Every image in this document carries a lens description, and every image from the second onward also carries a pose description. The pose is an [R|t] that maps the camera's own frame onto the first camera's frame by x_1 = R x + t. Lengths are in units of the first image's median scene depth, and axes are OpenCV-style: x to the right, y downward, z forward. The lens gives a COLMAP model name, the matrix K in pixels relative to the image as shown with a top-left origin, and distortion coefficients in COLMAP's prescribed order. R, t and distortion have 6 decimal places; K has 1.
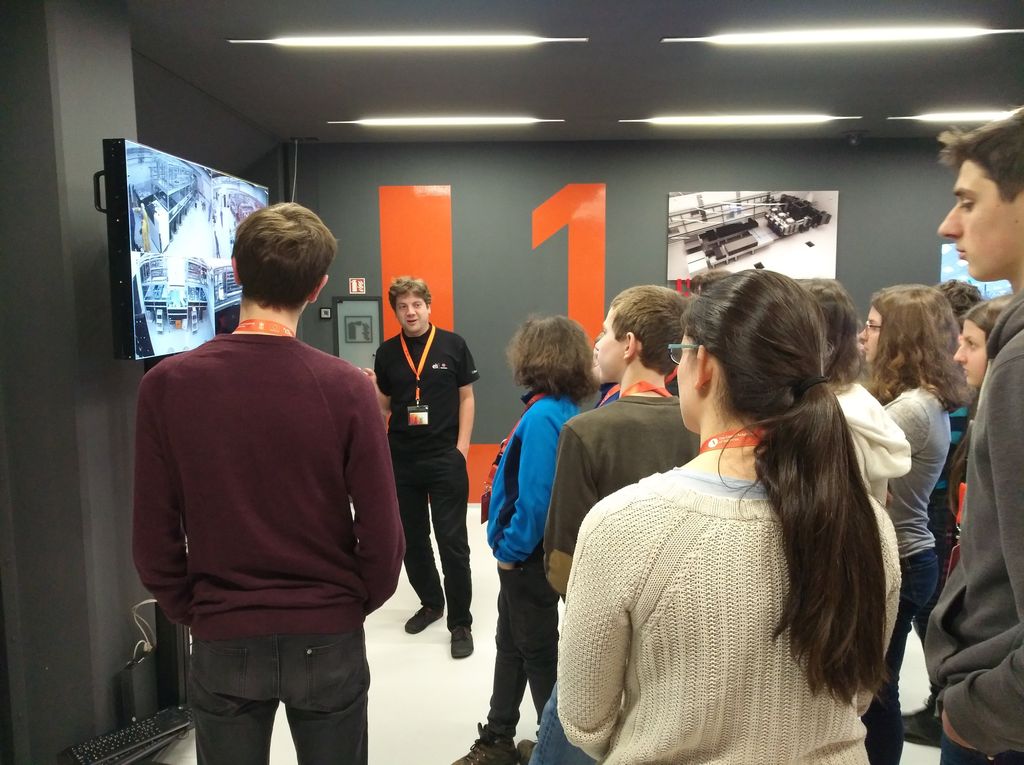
lens RADIAL K [[809.1, 0, 512.3], [0, 809.1, 382.2], [0, 0, 1]] dist [0.007680, -0.000368]
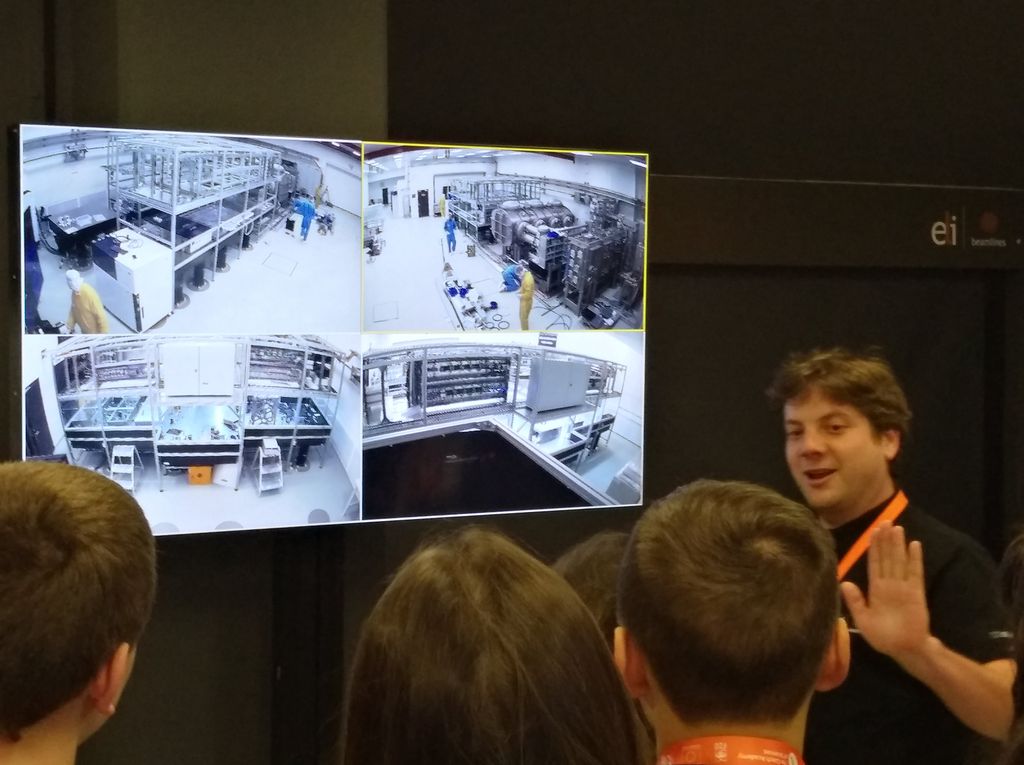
lens RADIAL K [[809.1, 0, 512.5], [0, 809.1, 385.2], [0, 0, 1]] dist [0.007680, -0.000368]
pose [[0.283205, 0.001576, -0.959058, 0.104781], [-0.088005, 0.995822, -0.024351, -0.131349], [0.955013, 0.091298, 0.282160, 1.051125]]
